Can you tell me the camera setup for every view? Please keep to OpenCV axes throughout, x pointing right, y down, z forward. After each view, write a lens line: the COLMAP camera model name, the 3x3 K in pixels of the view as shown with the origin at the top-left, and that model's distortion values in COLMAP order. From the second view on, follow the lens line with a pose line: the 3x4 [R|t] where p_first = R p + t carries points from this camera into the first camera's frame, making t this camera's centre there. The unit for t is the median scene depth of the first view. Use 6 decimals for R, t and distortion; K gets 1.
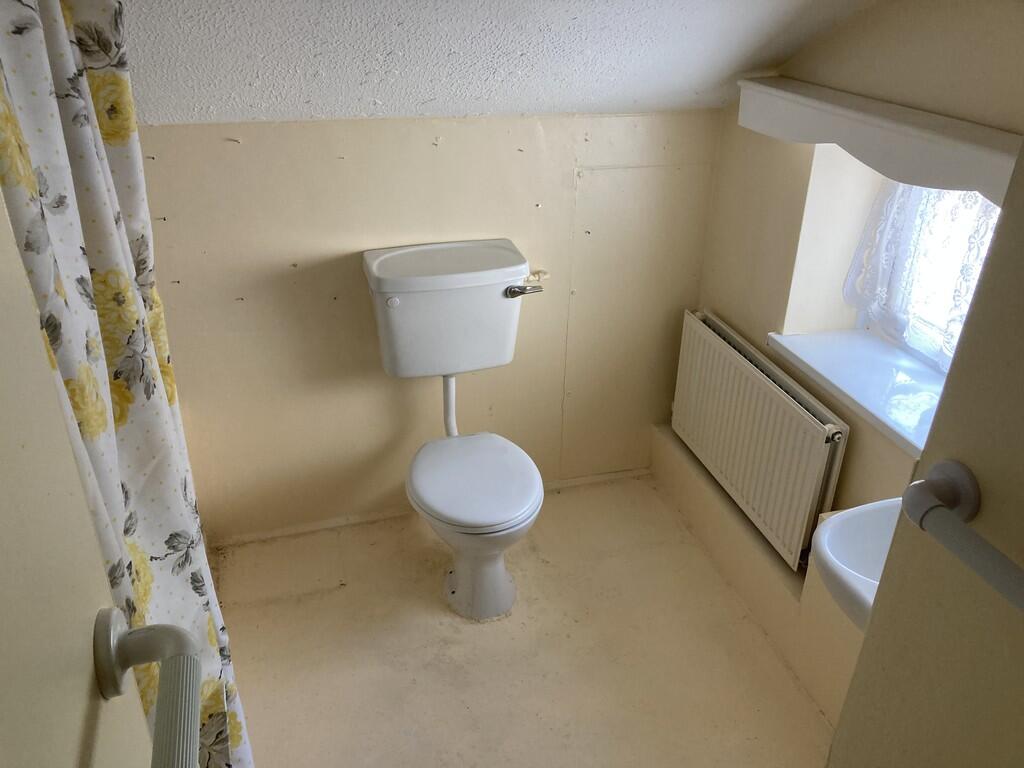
lens RADIAL K [[835.4, 0, 511.1], [0, 835.4, 383.3], [0, 0, 1]] dist [0.039692, -0.042713]
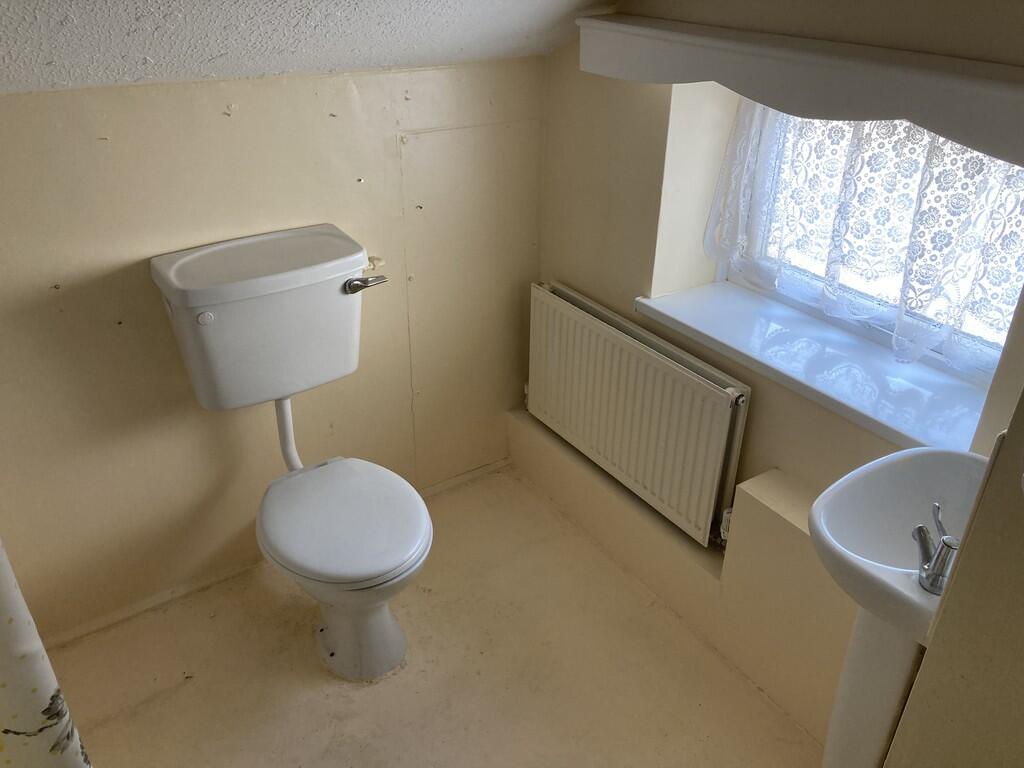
lens RADIAL K [[835.4, 0, 512.6], [0, 835.4, 383.4], [0, 0, 1]] dist [0.039692, -0.042713]
pose [[0.946684, -0.154518, 0.282691, -0.096925], [0.145585, 0.987953, 0.052471, -0.035116], [-0.287393, -0.008518, 0.957775, 0.157455]]
